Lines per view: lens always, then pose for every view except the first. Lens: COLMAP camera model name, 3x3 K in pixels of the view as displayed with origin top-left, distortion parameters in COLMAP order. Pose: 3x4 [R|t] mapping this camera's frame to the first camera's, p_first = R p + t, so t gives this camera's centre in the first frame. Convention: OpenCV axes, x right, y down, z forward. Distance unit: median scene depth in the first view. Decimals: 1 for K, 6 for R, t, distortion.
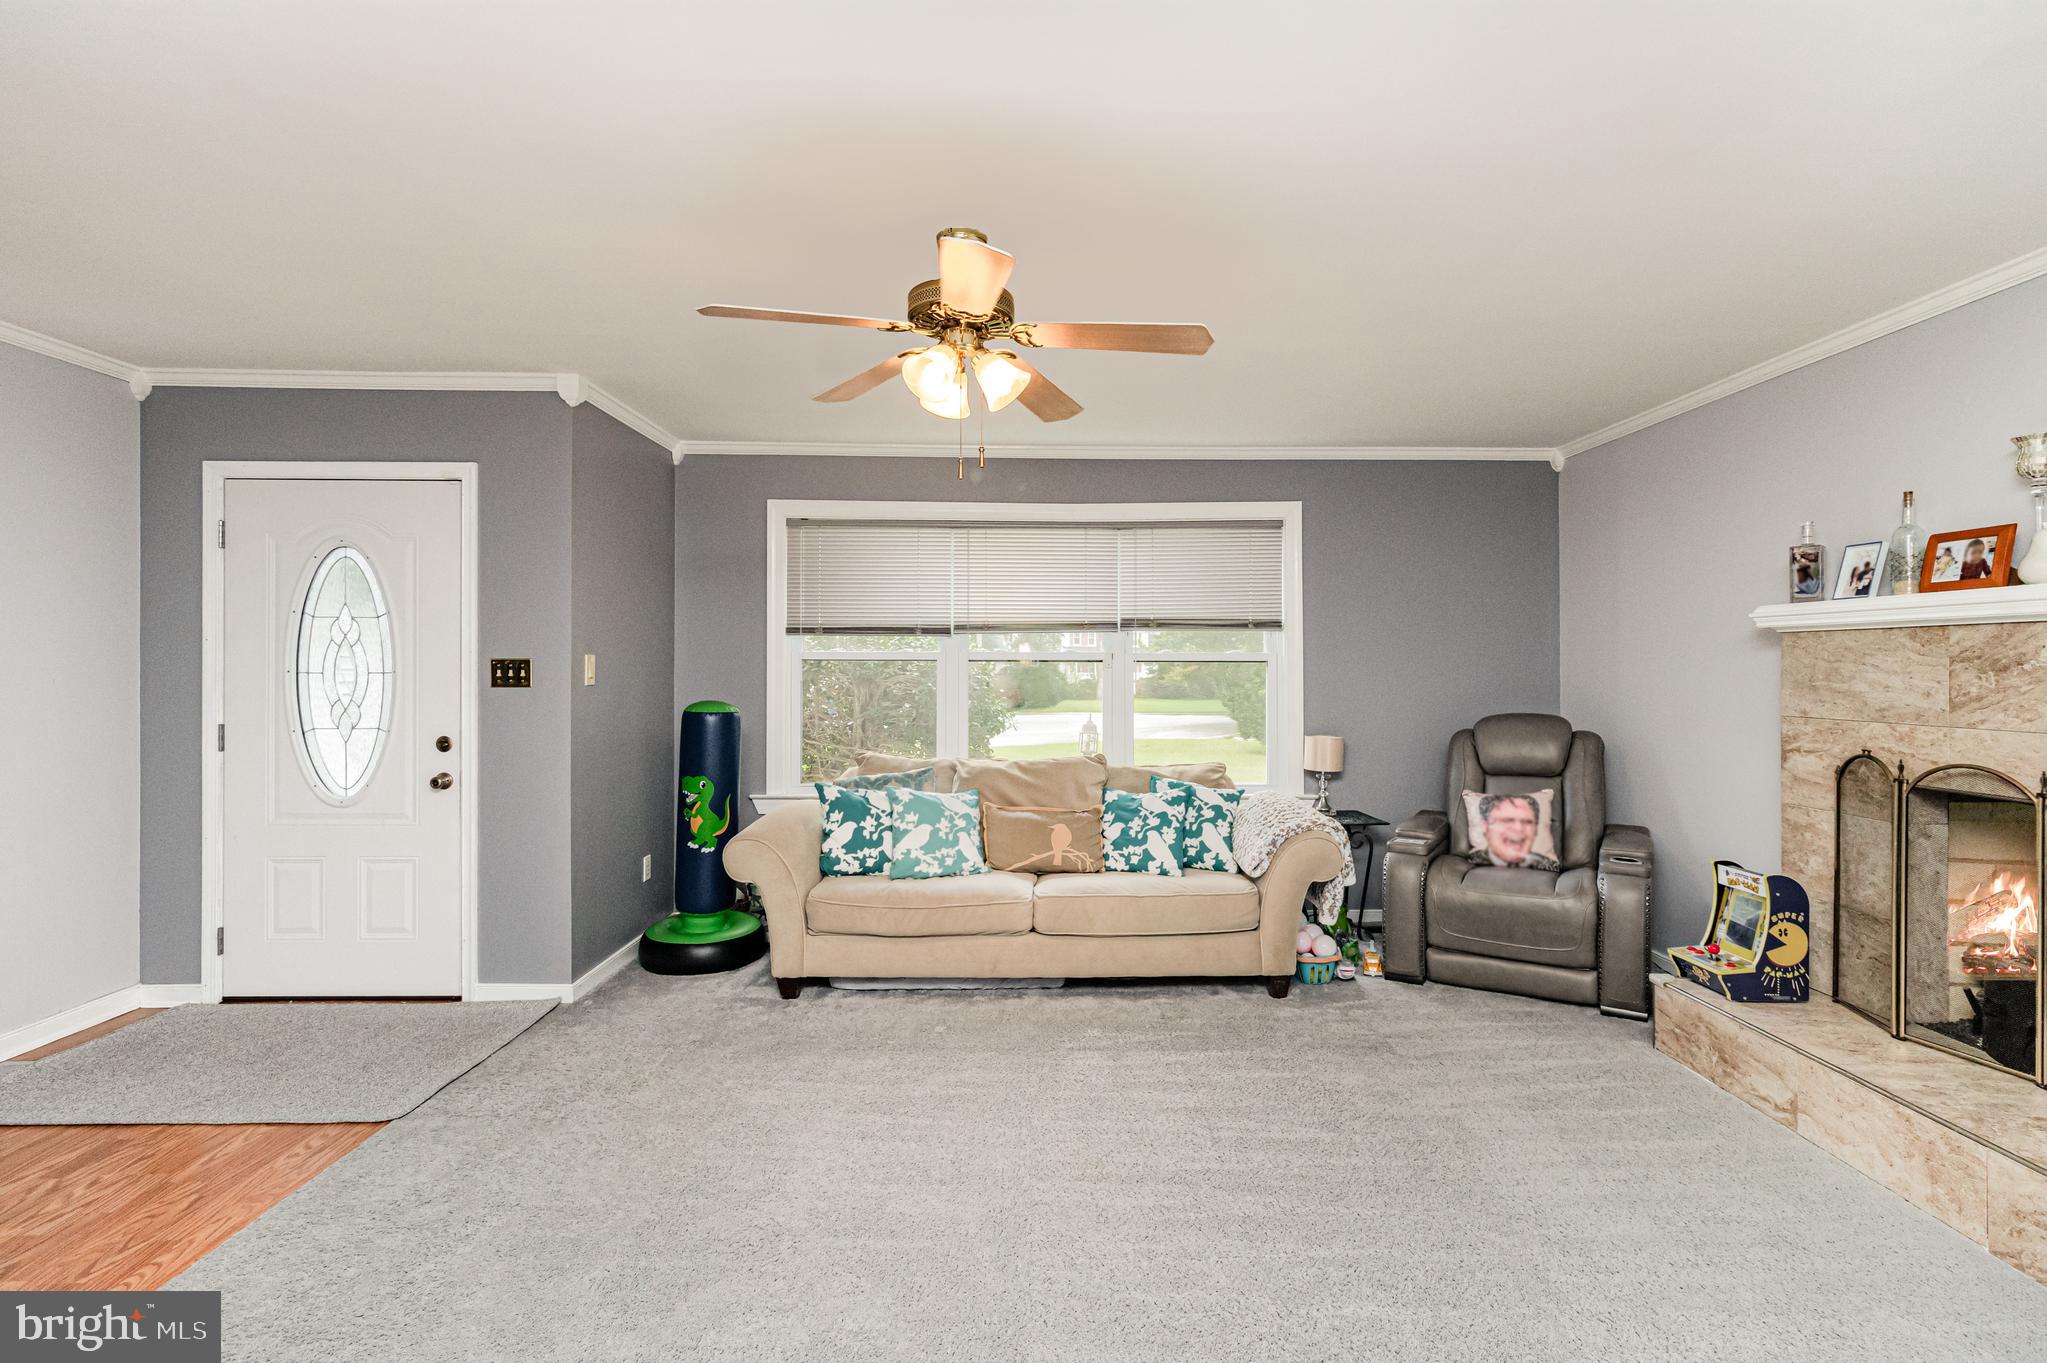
lens RADIAL K [[967.2, 0, 1030.0], [0, 967.2, 675.9], [0, 0, 1]] dist [0.007828, -0.001882]
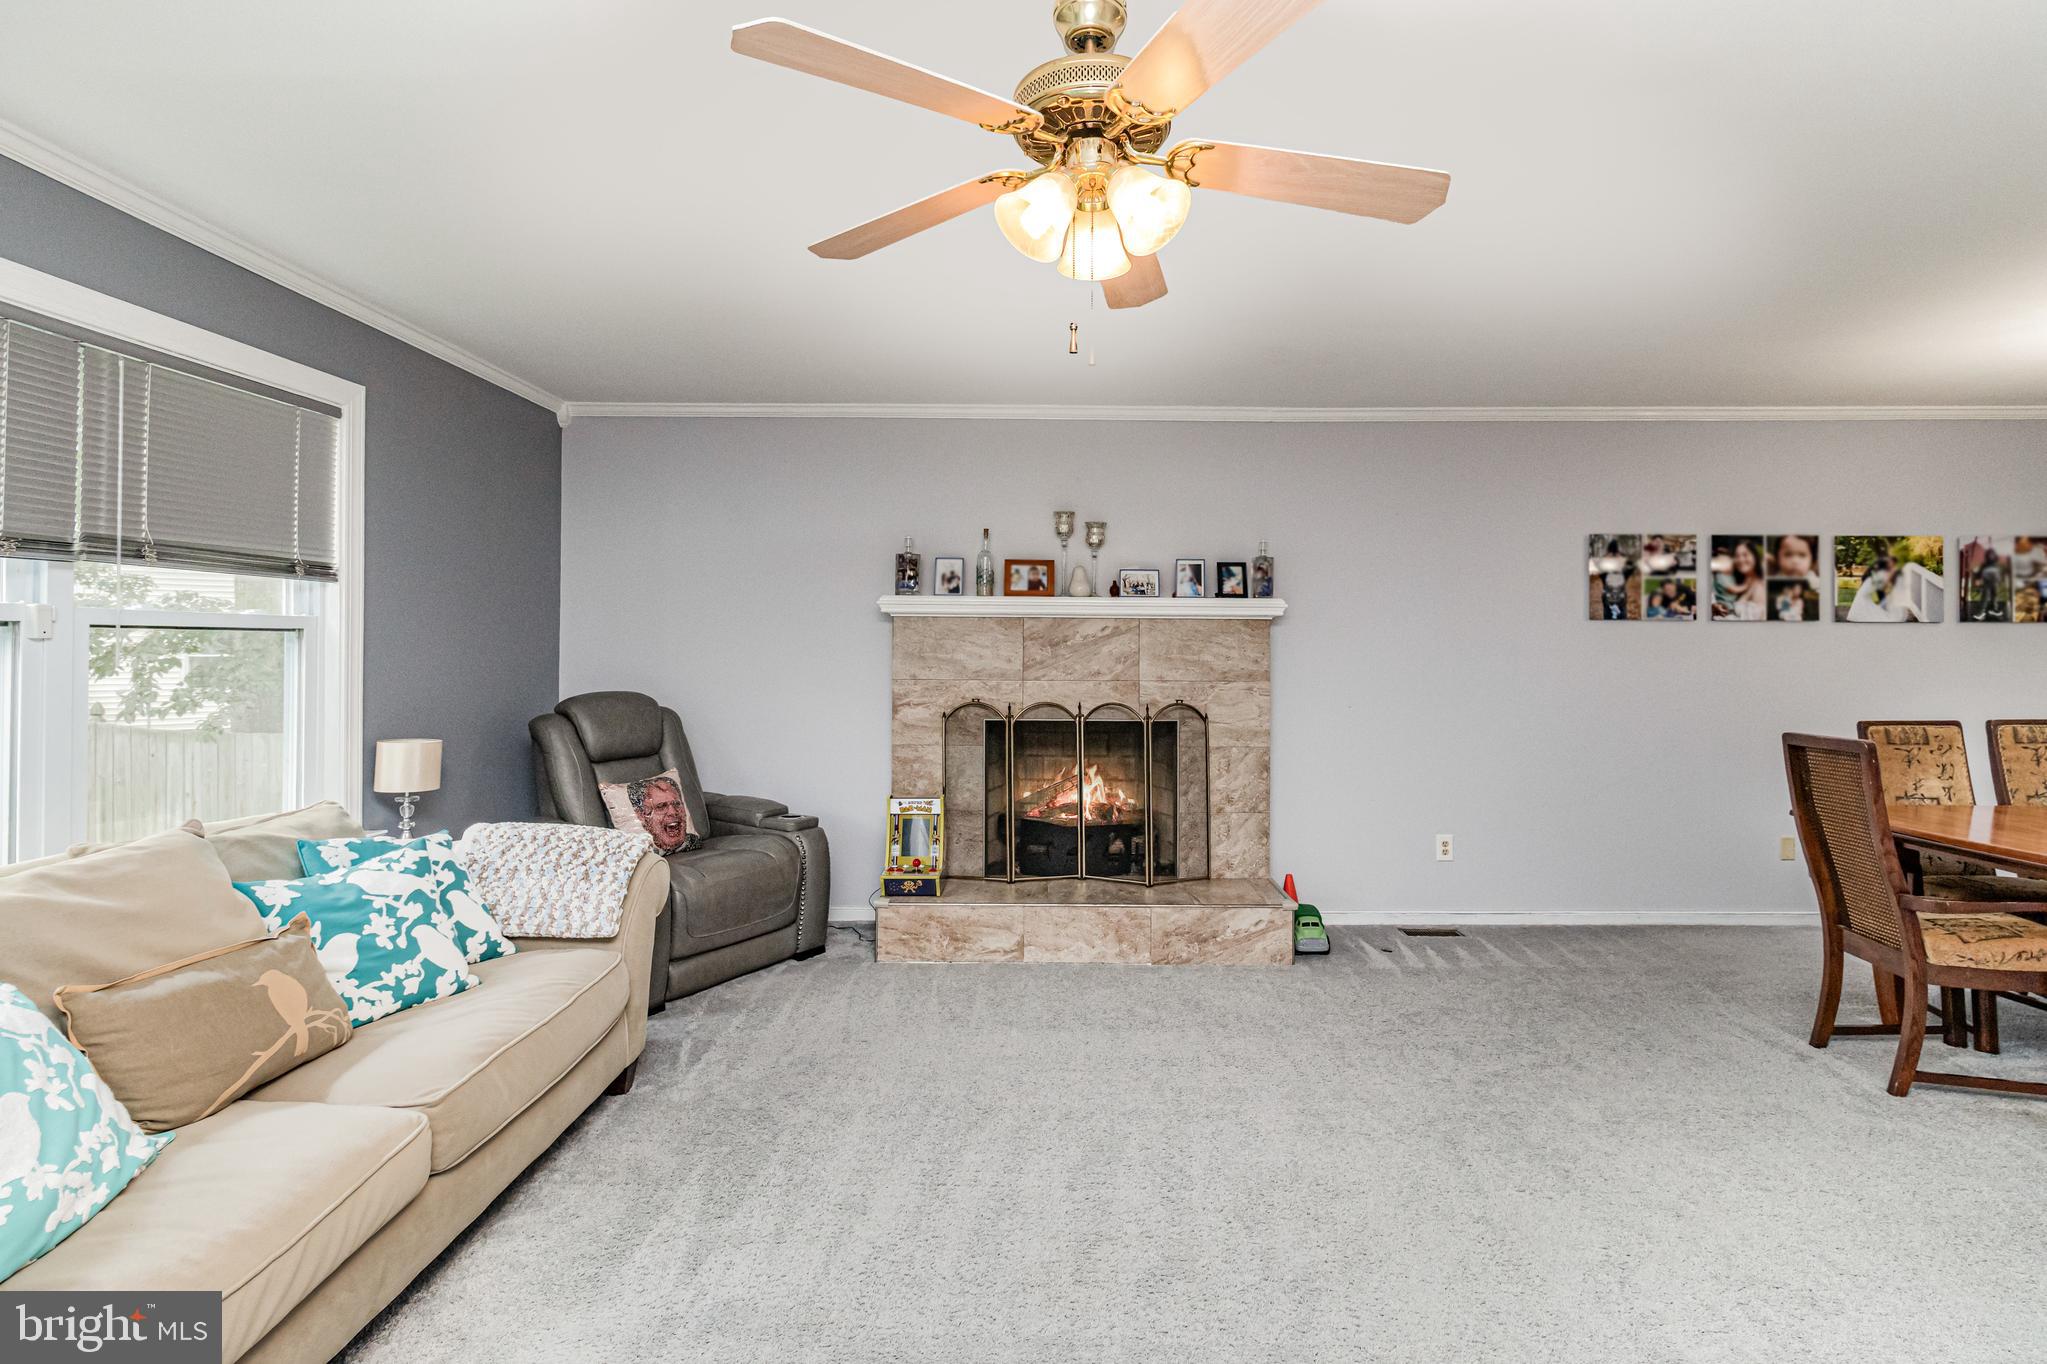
lens RADIAL K [[967.2, 0, 1094.4], [0, 967.2, 637.8], [0, 0, 1]] dist [0.007828, -0.001882]
pose [[-0.009244, 0.006454, 0.999936, -0.582489], [0.002758, 0.999976, -0.006429, -0.006639], [-0.999953, 0.002699, -0.009261, 0.785573]]
